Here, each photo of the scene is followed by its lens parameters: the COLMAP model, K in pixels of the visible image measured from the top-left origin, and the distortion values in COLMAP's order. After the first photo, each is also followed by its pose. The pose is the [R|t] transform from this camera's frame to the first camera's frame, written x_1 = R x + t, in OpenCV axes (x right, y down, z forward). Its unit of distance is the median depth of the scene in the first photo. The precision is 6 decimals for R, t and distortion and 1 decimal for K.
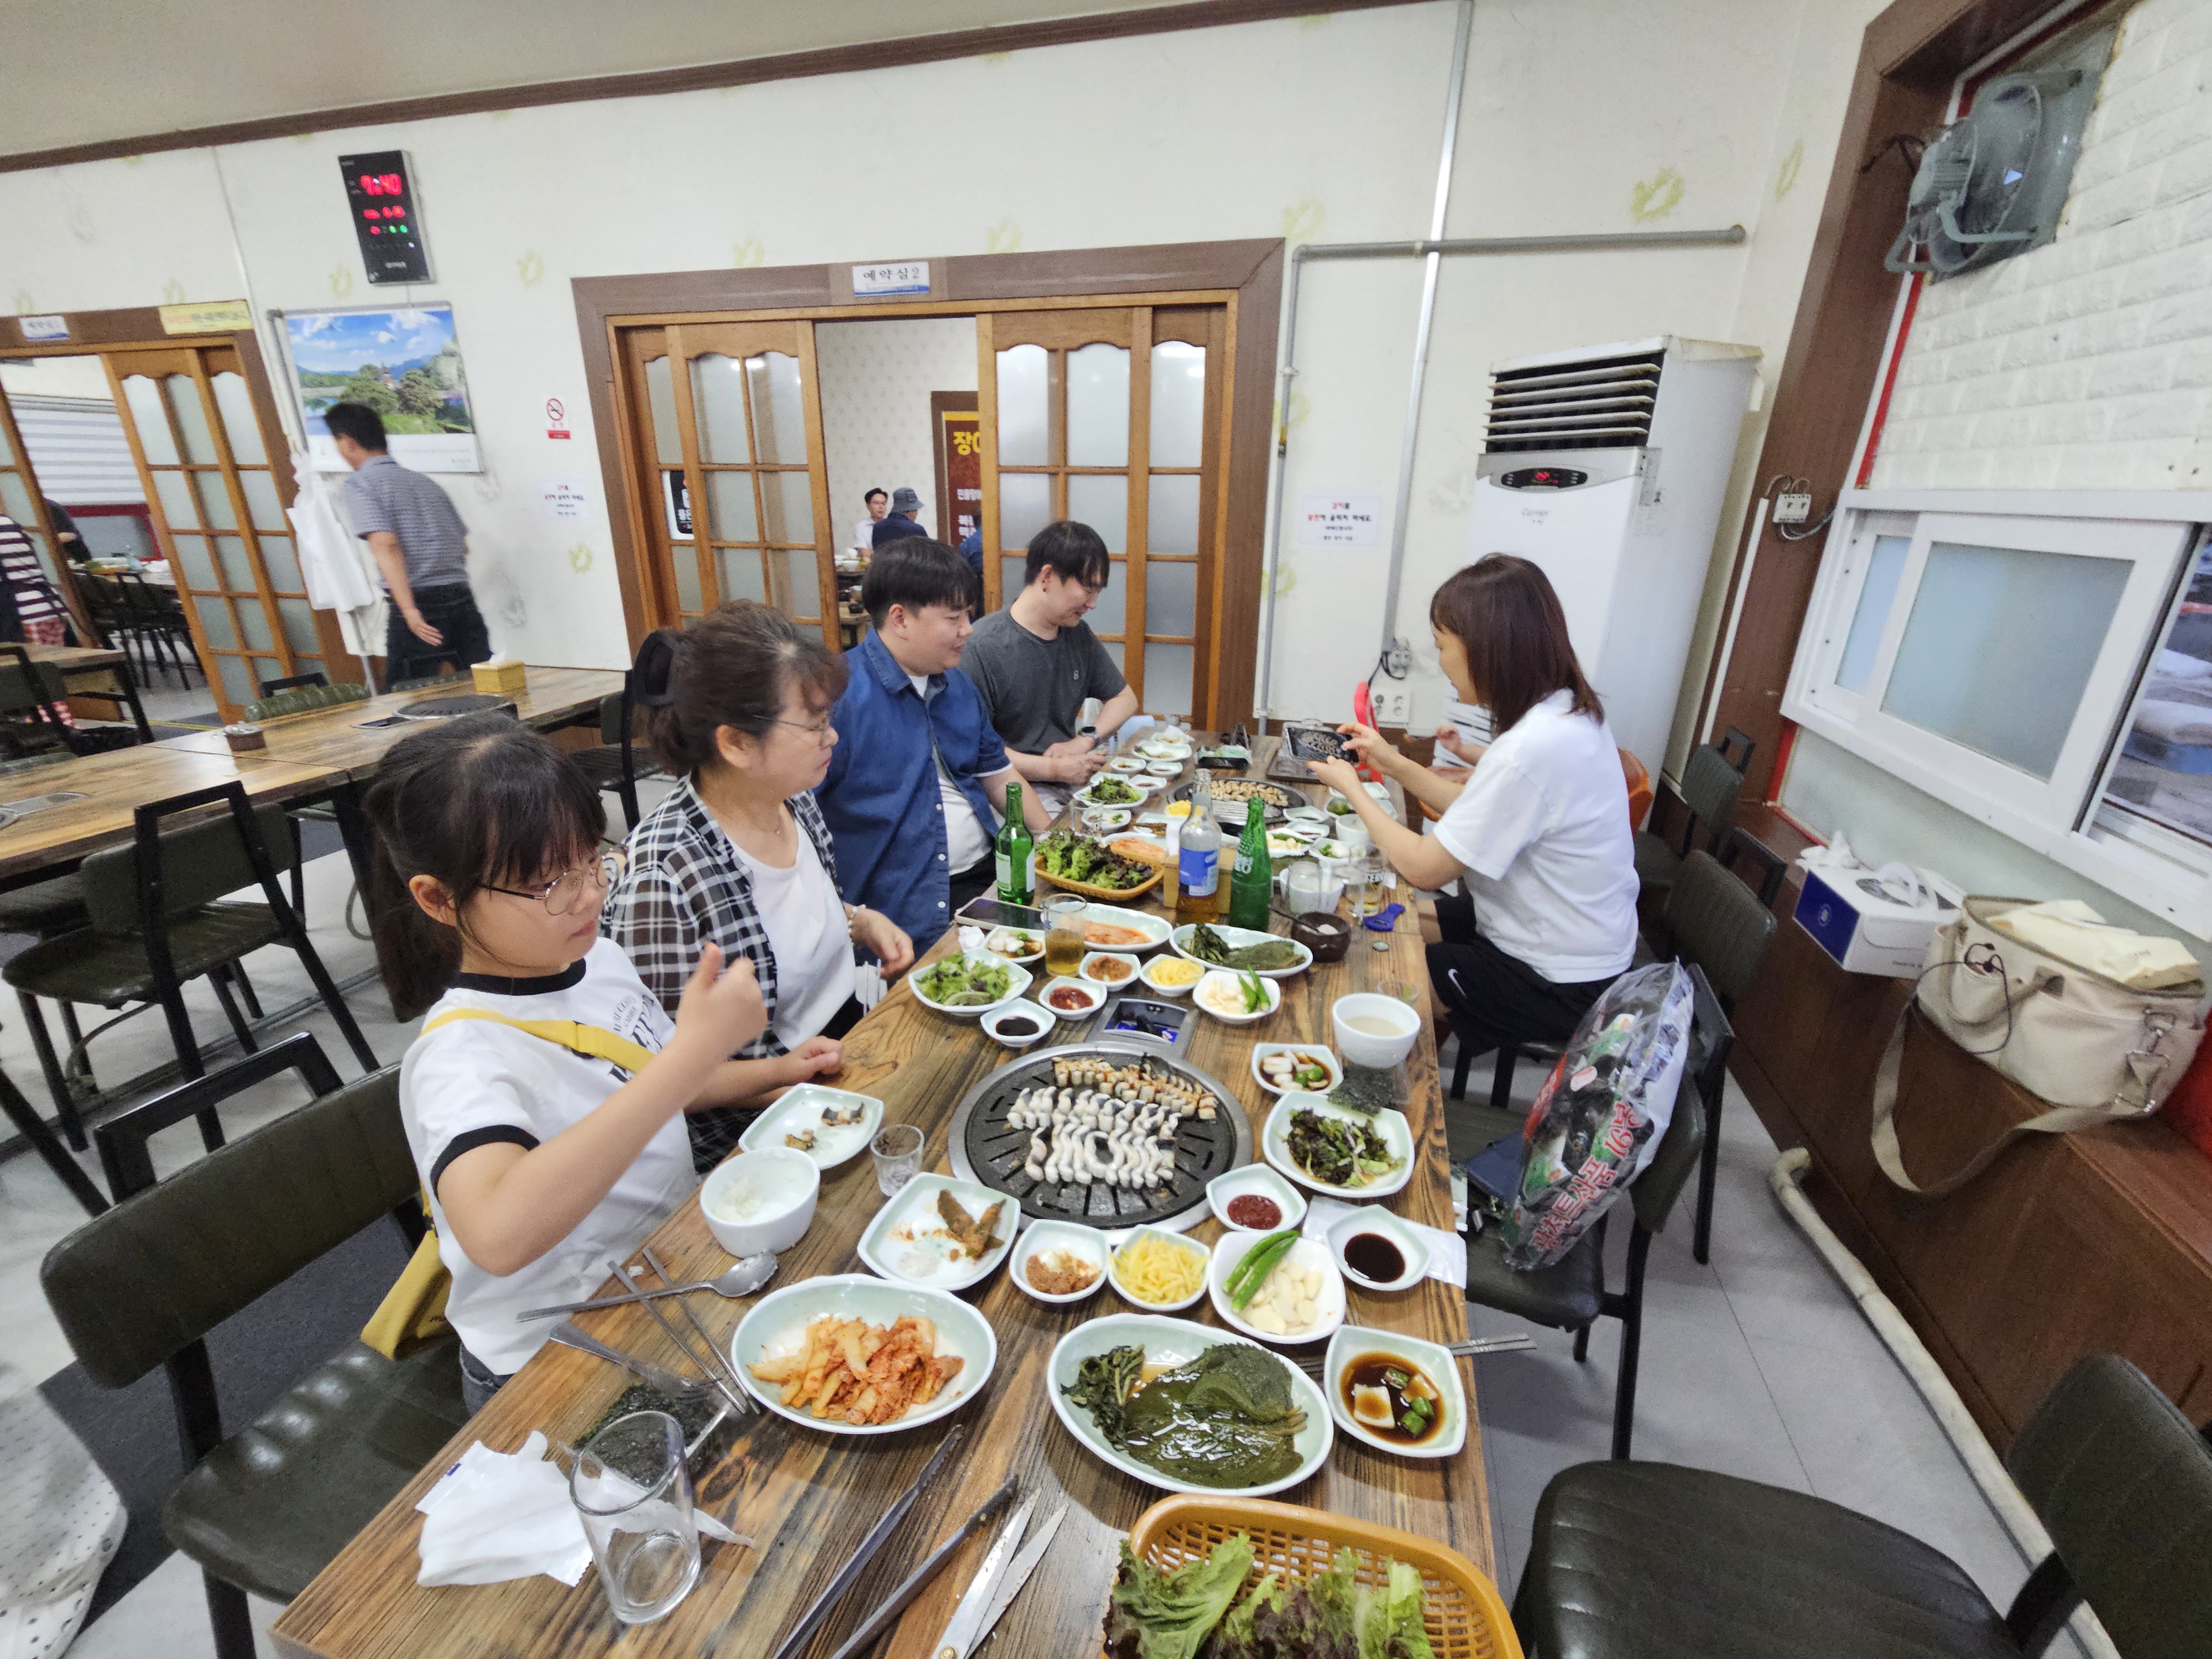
lens RADIAL K [[901.3, 0, 1102.2], [0, 901.3, 817.4], [0, 0, 1]] dist [-0.001614, -0.000757]
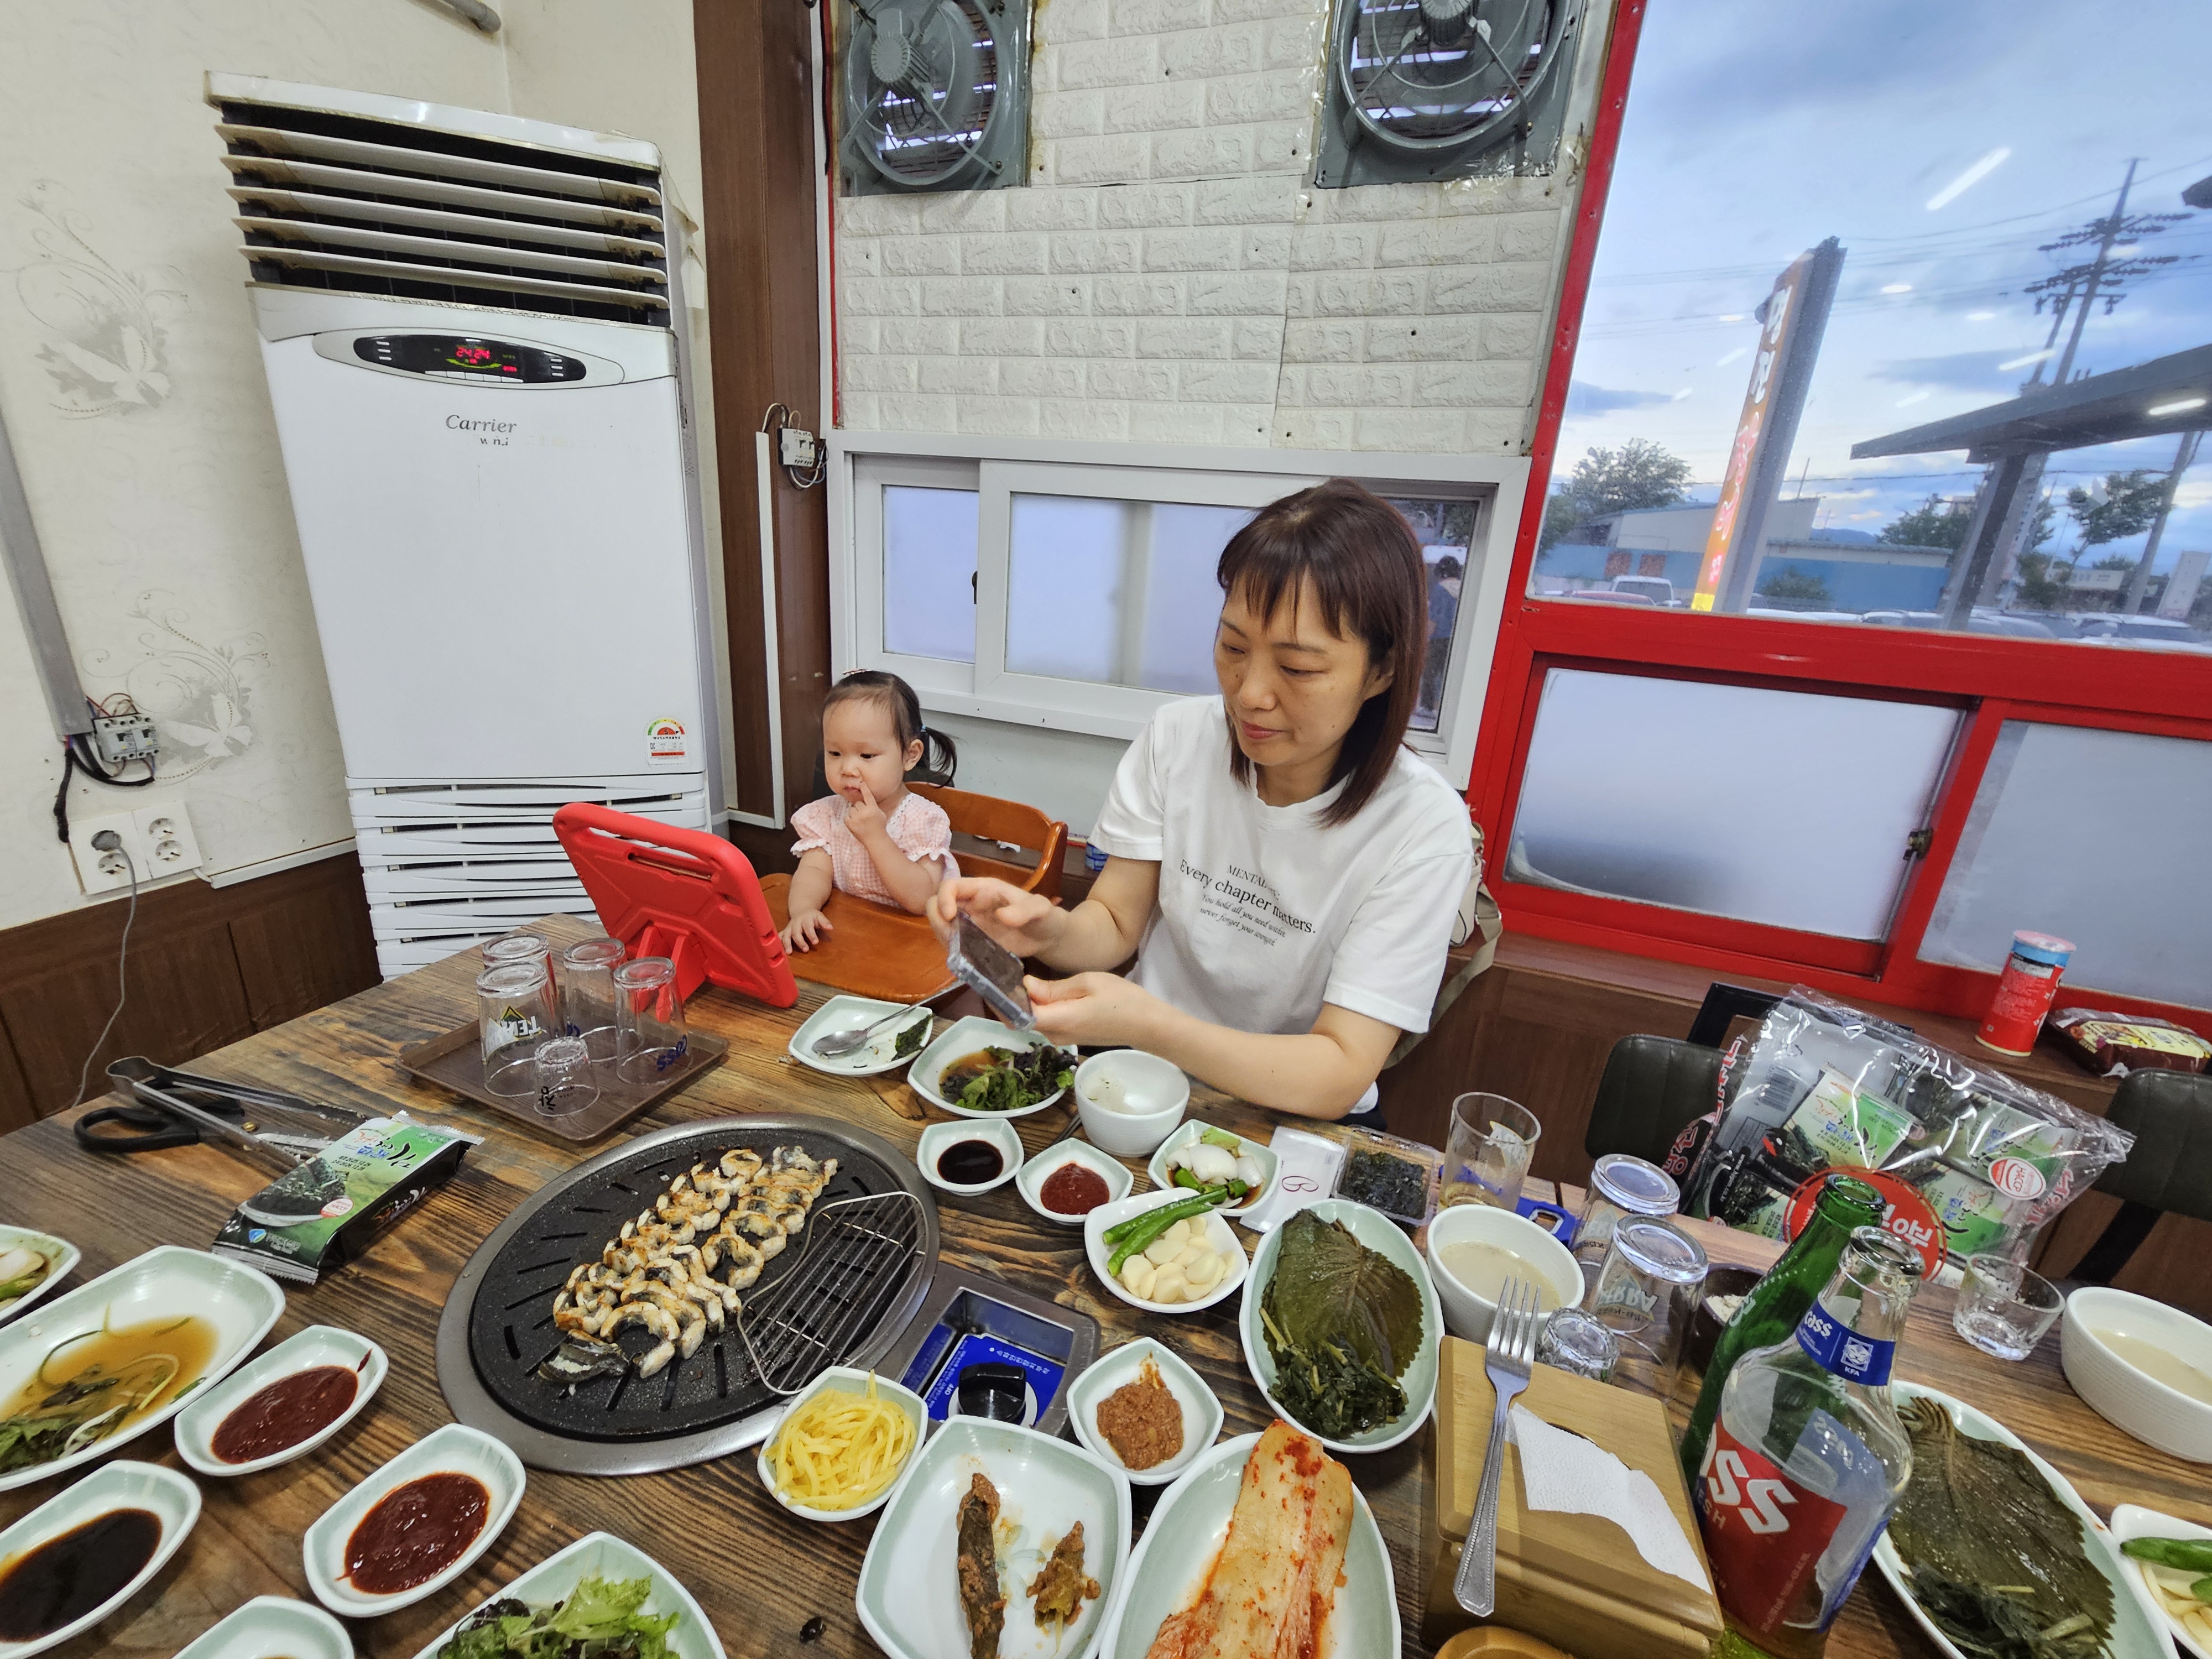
lens RADIAL K [[900.0, 0, 1097.7], [0, 900.0, 823.4], [0, 0, 1]] dist [-0.008397, 0.002773]
pose [[0.104954, -0.318714, 0.942022, -0.059680], [0.279421, 0.918545, 0.279639, -0.159295], [-0.954415, 0.233872, 0.185460, 0.580899]]
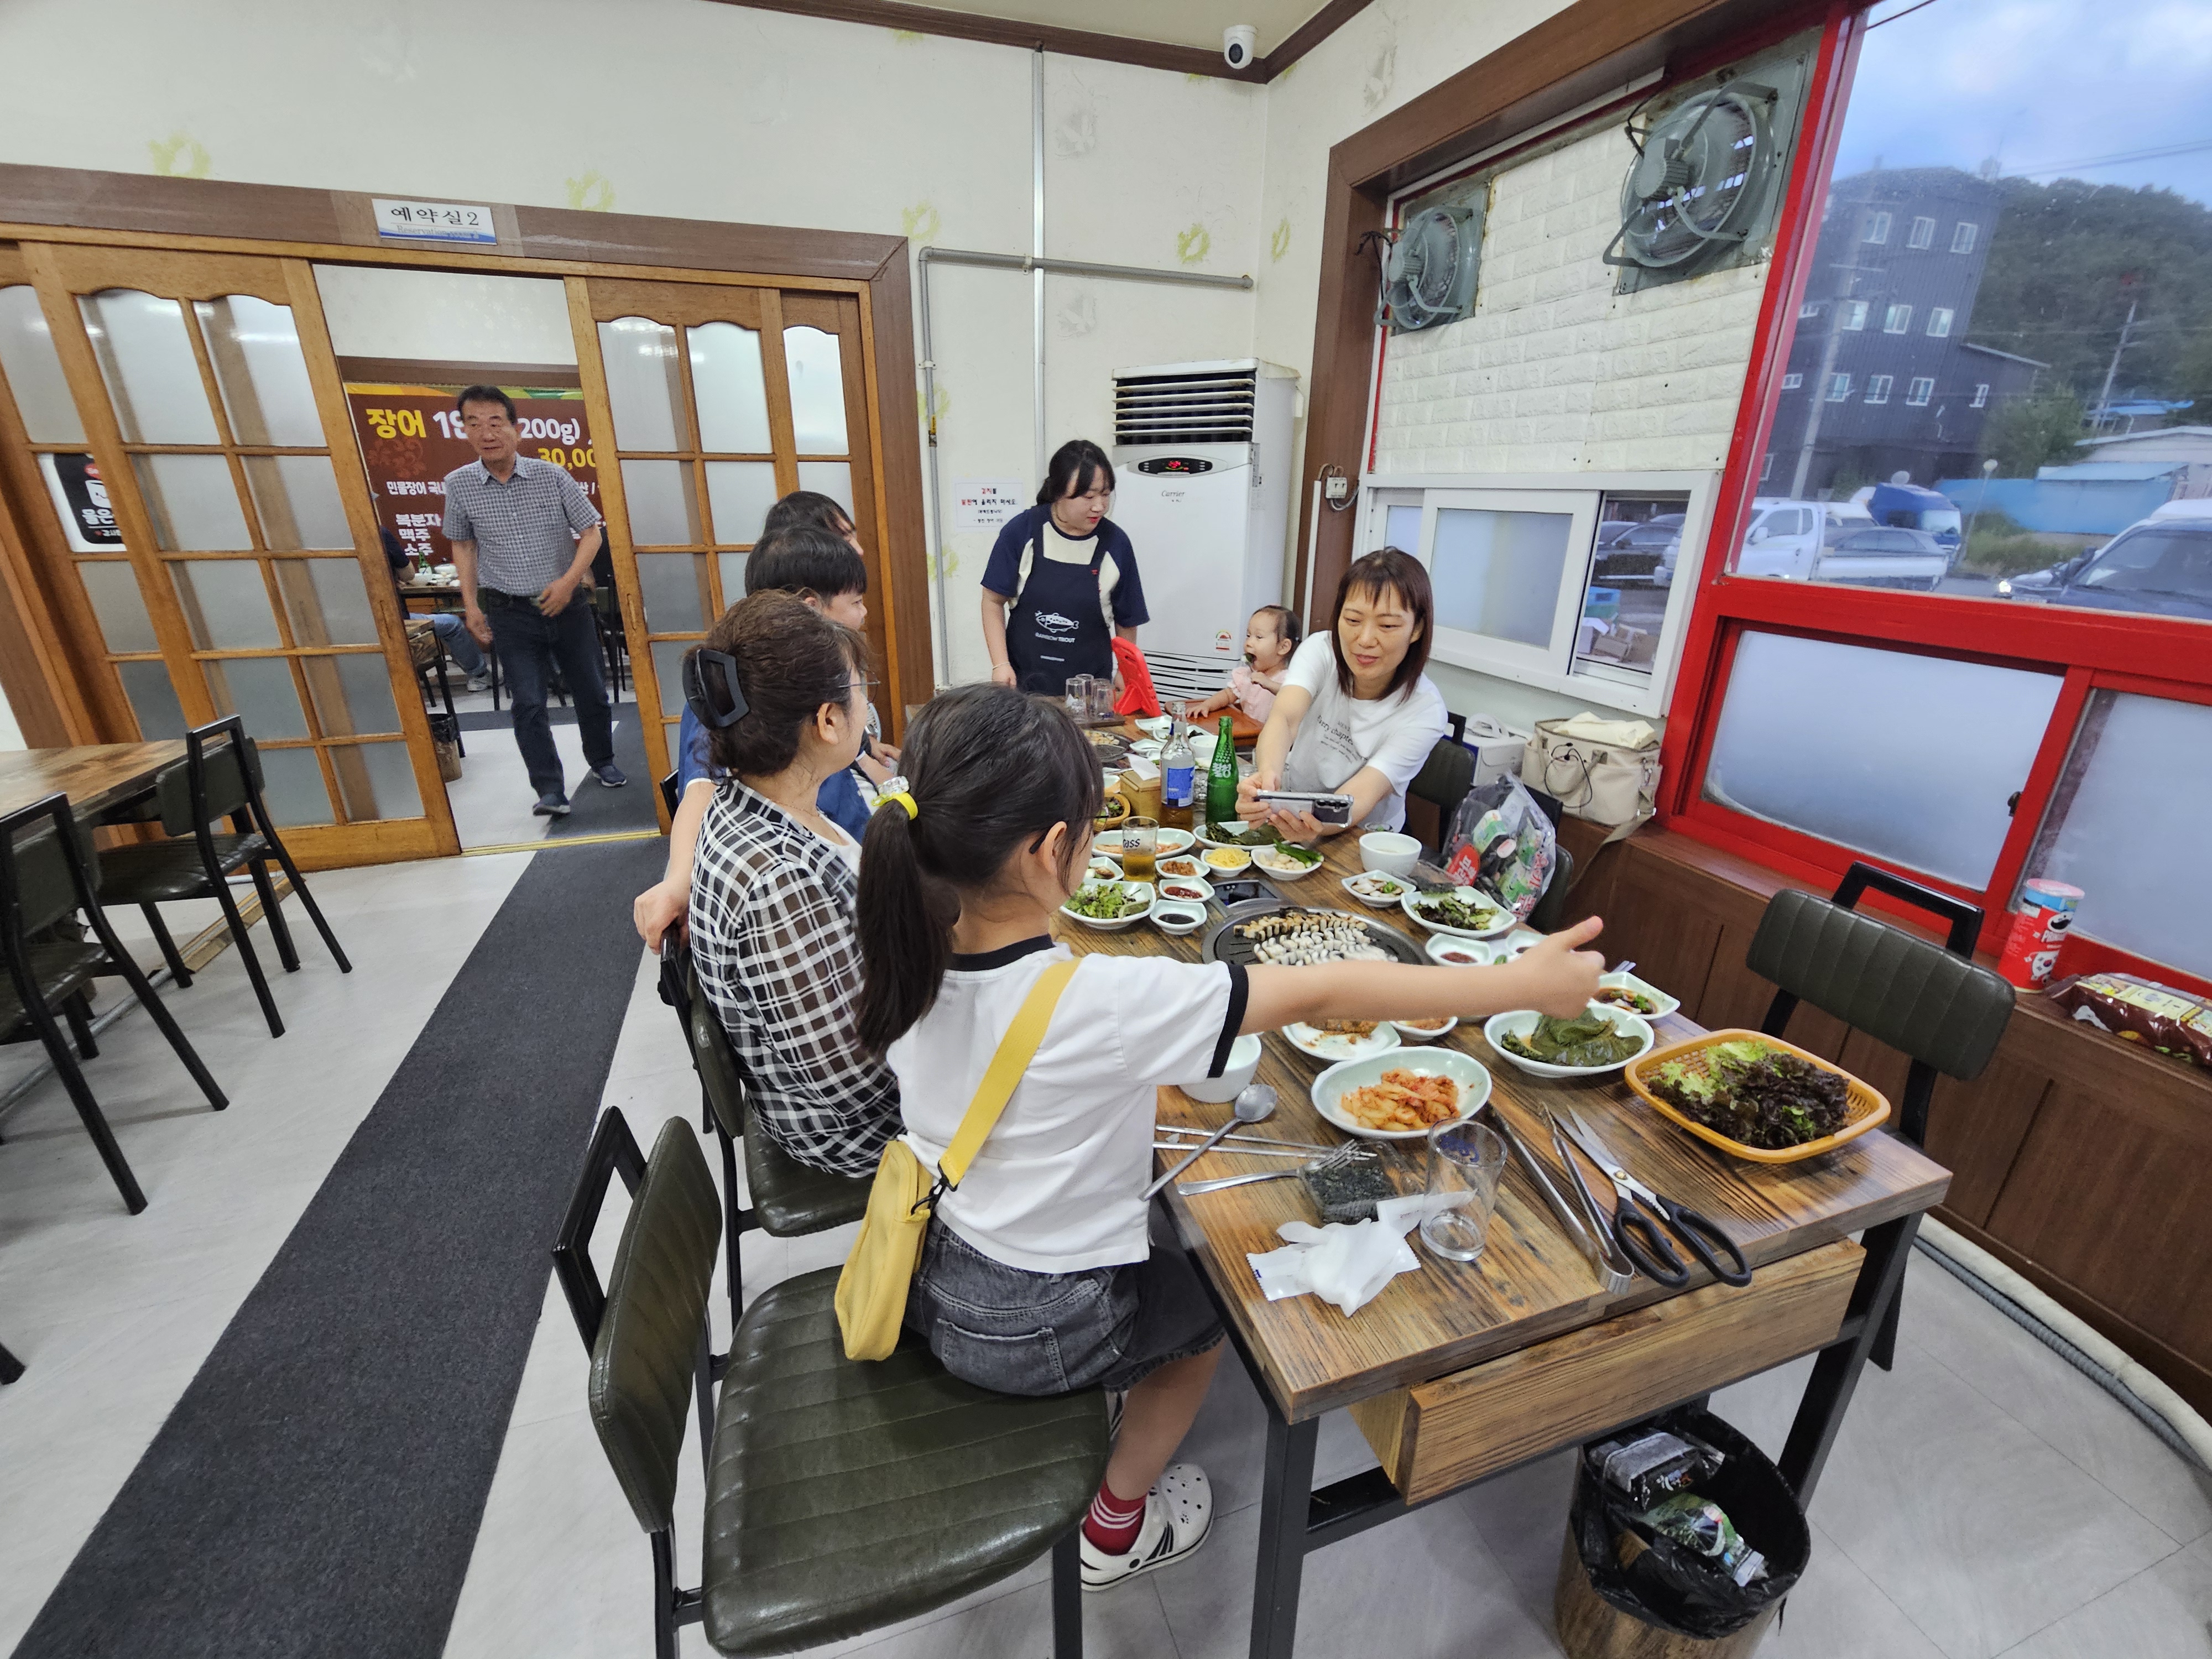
lens RADIAL K [[900.0, 0, 1097.7], [0, 900.0, 823.4], [0, 0, 1]] dist [-0.008397, 0.002773]
pose [[0.835282, -0.199437, 0.512375, -0.316967], [0.191749, 0.979051, 0.068493, 0.001845], [-0.515302, 0.041036, 0.856026, 0.011032]]
